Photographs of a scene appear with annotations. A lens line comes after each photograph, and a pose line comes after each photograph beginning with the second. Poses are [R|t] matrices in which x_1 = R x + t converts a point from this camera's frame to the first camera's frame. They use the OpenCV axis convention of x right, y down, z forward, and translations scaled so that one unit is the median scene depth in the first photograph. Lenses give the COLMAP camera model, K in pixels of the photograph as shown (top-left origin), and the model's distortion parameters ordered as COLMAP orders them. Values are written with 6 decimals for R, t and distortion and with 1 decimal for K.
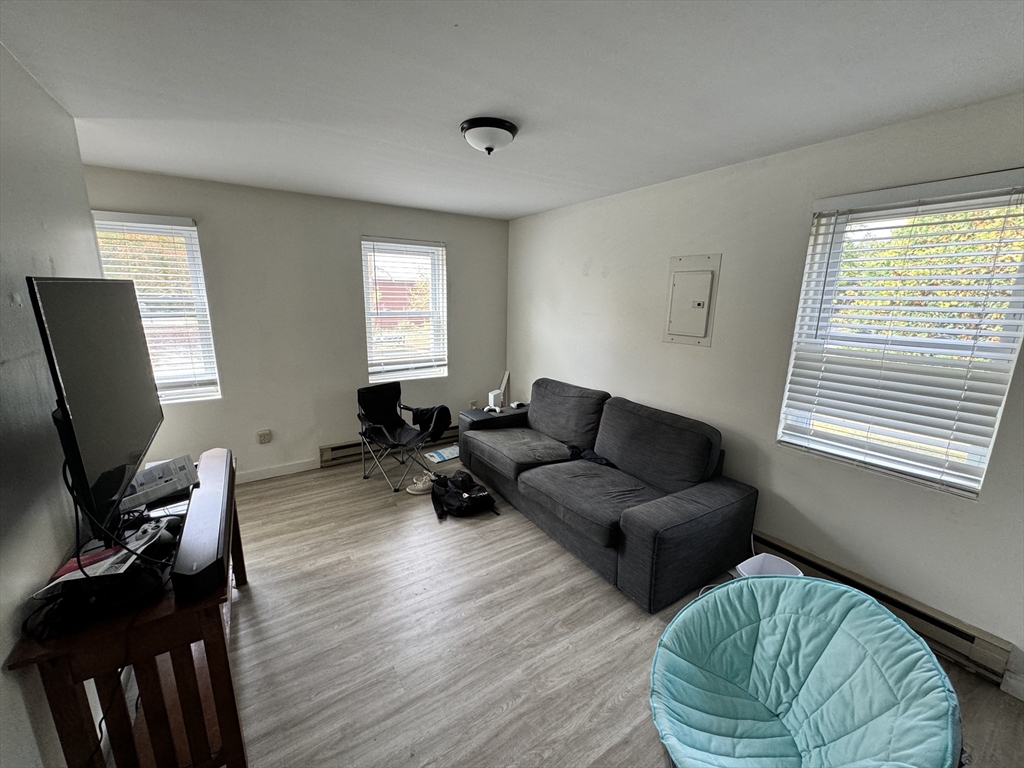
lens RADIAL K [[407.5, 0, 511.8], [0, 407.5, 386.1], [0, 0, 1]] dist [-0.001573, -0.000198]
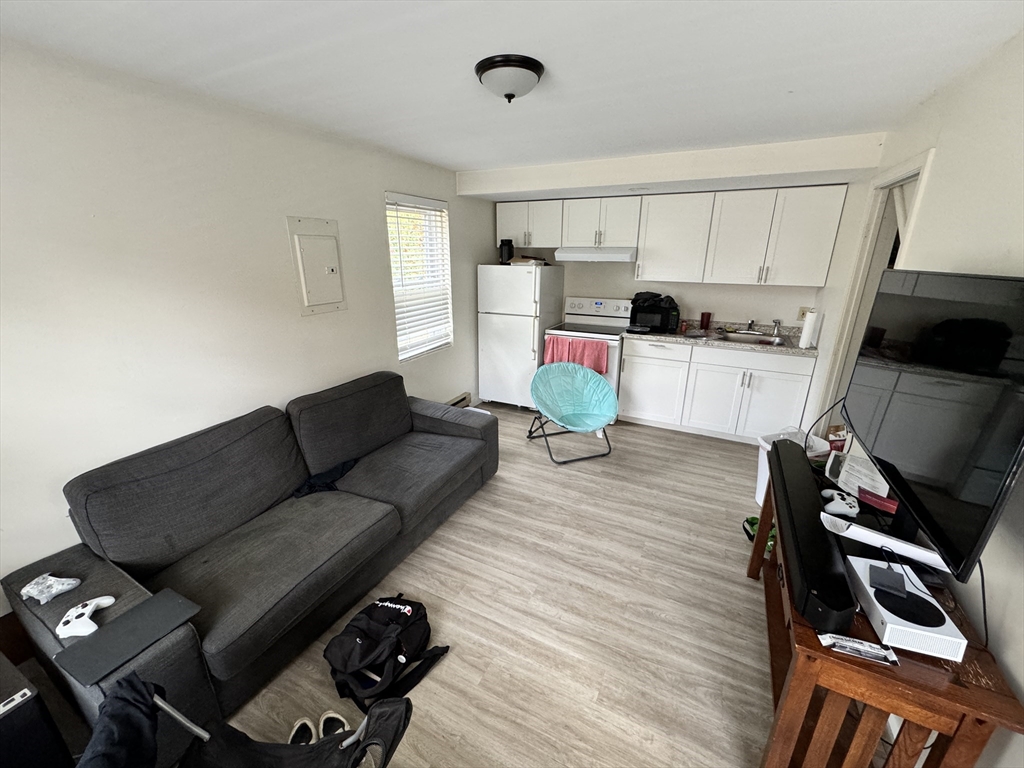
lens RADIAL K [[407.5, 0, 512.3], [0, 407.5, 387.0], [0, 0, 1]] dist [-0.001573, -0.000198]
pose [[-0.498672, -0.290069, 0.816815, -0.797858], [0.180045, 0.887128, 0.424957, -0.347241], [-0.847886, 0.358977, -0.390160, 1.332320]]
